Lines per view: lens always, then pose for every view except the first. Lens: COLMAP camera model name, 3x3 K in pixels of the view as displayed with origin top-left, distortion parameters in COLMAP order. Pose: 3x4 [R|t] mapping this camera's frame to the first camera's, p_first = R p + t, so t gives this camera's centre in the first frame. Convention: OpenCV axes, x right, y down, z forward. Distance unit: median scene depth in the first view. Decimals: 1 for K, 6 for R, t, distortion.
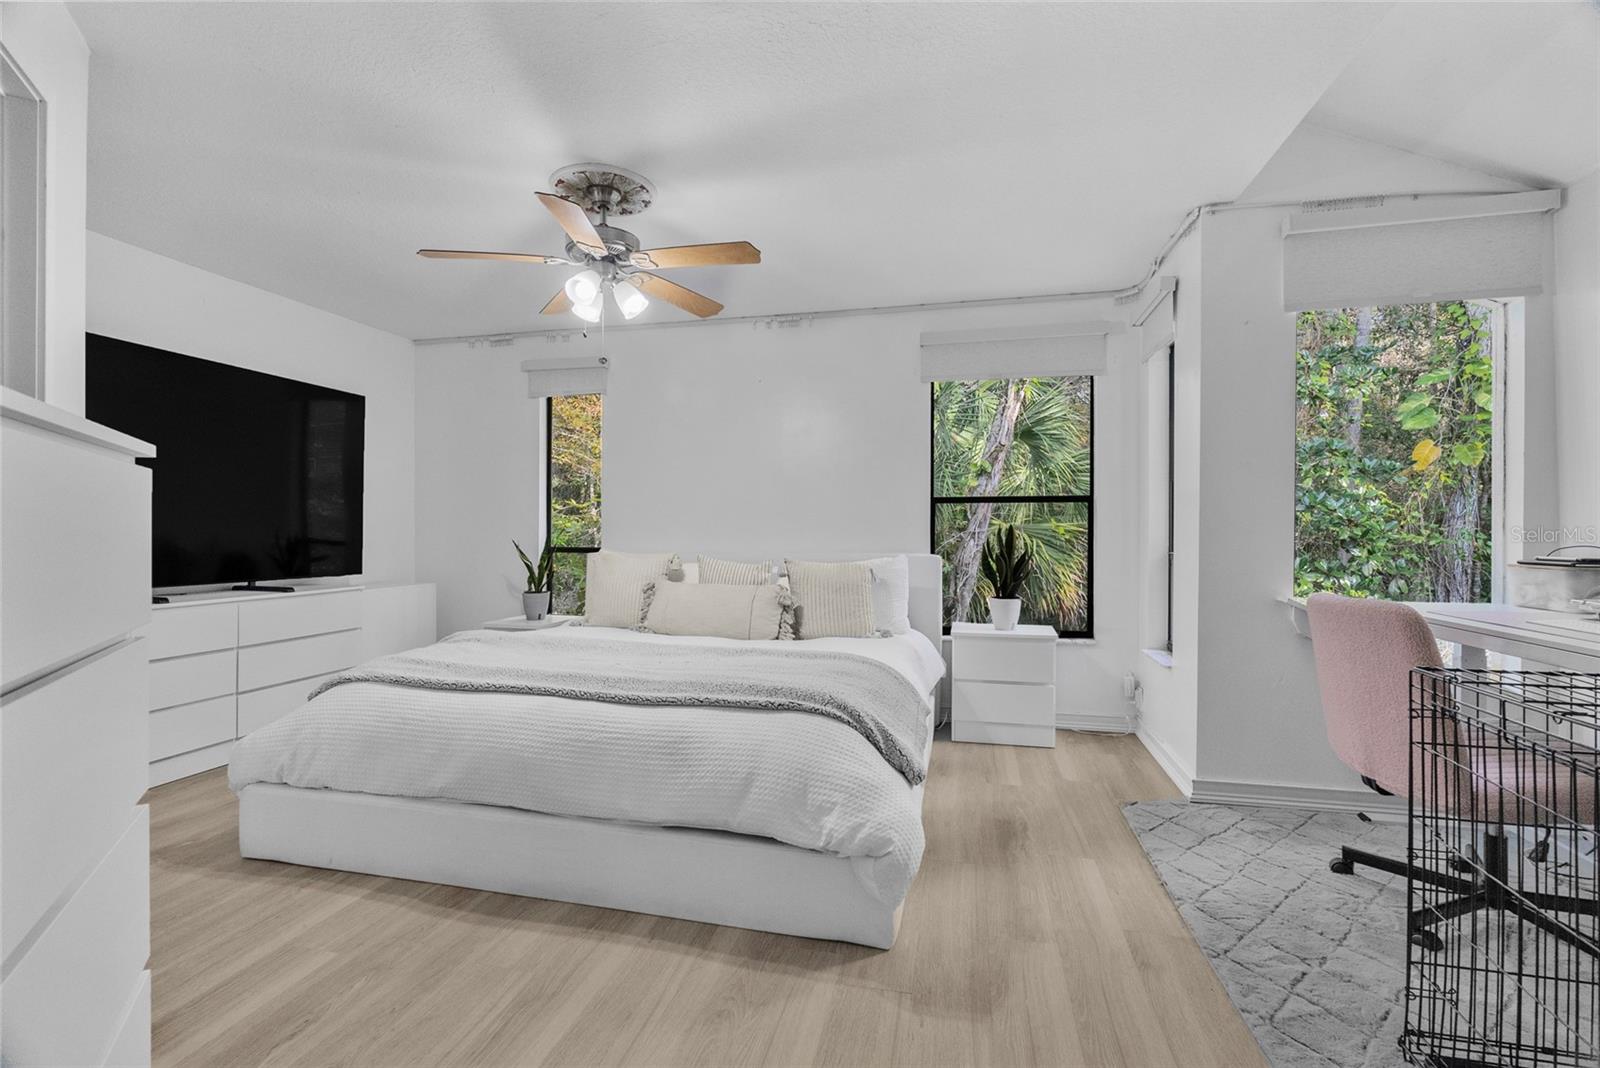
lens RADIAL K [[705.3, 0, 800.0], [0, 705.3, 534.0], [0, 0, 1]] dist [-0.015159, 0.000476]
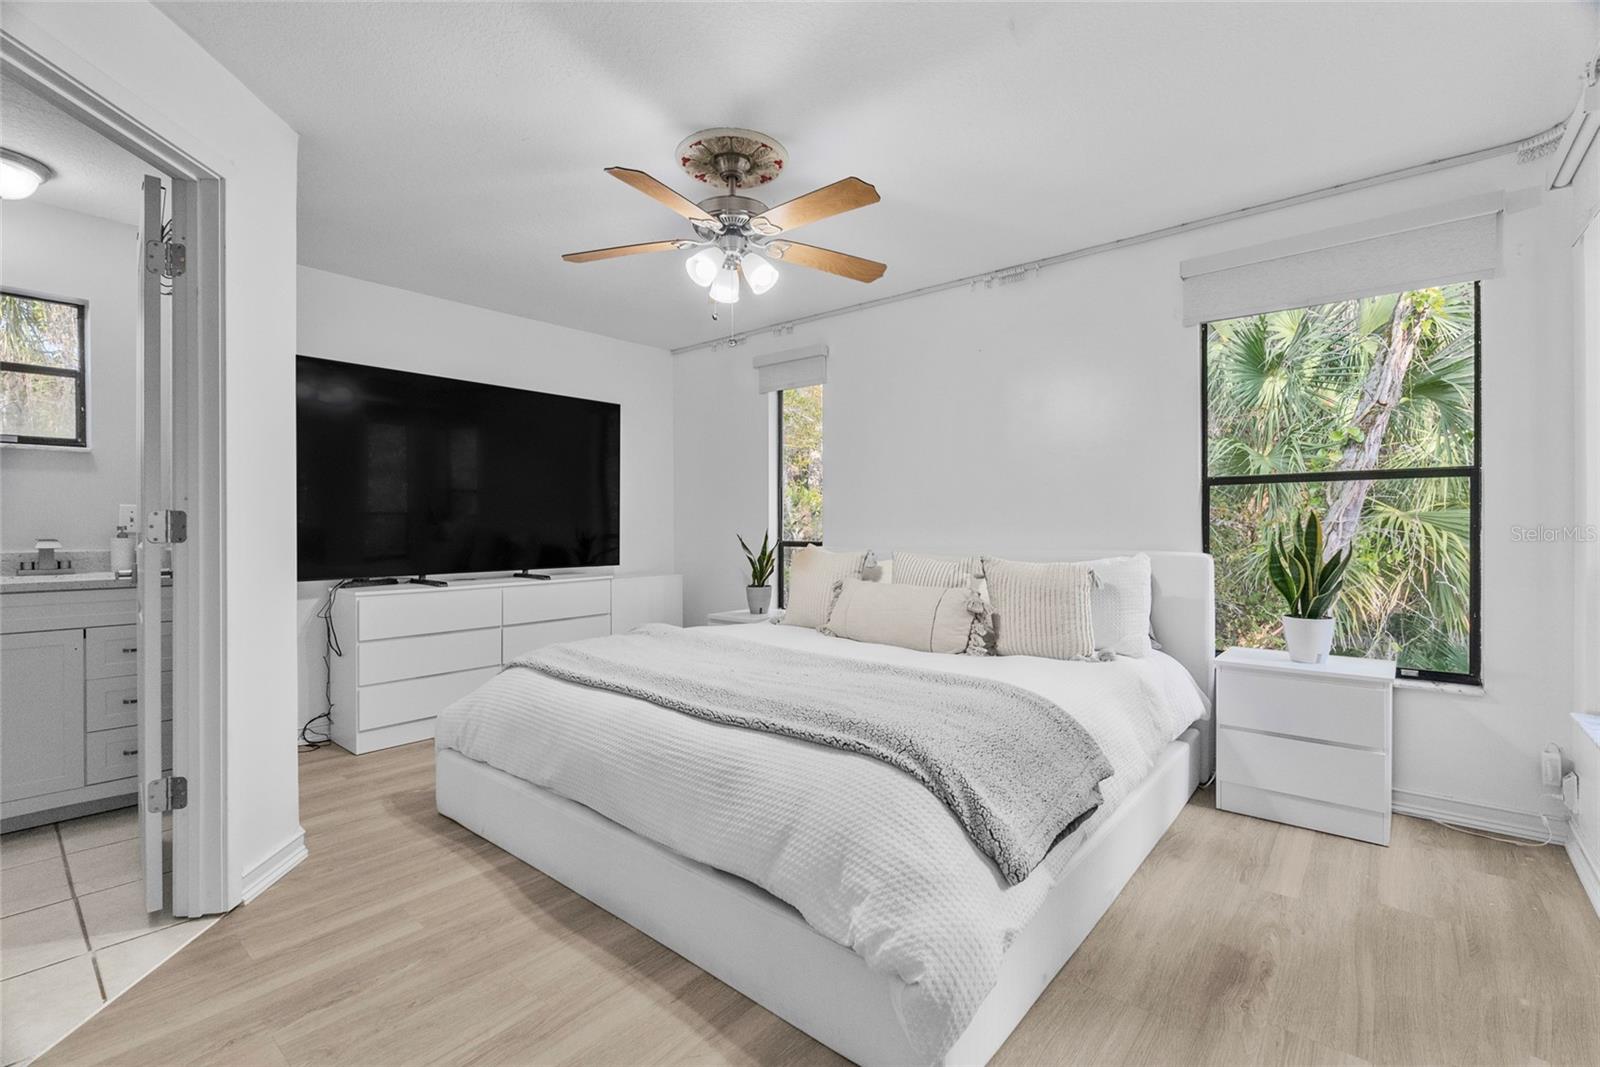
lens RADIAL K [[706.0, 0, 796.9], [0, 706.0, 526.9], [0, 0, 1]] dist [-0.012402, 0.001049]
pose [[0.890981, -0.004980, -0.454014, 0.172995], [0.004985, 0.999987, -0.001185, -0.000530], [0.454014, -0.001207, 0.890994, 0.164043]]
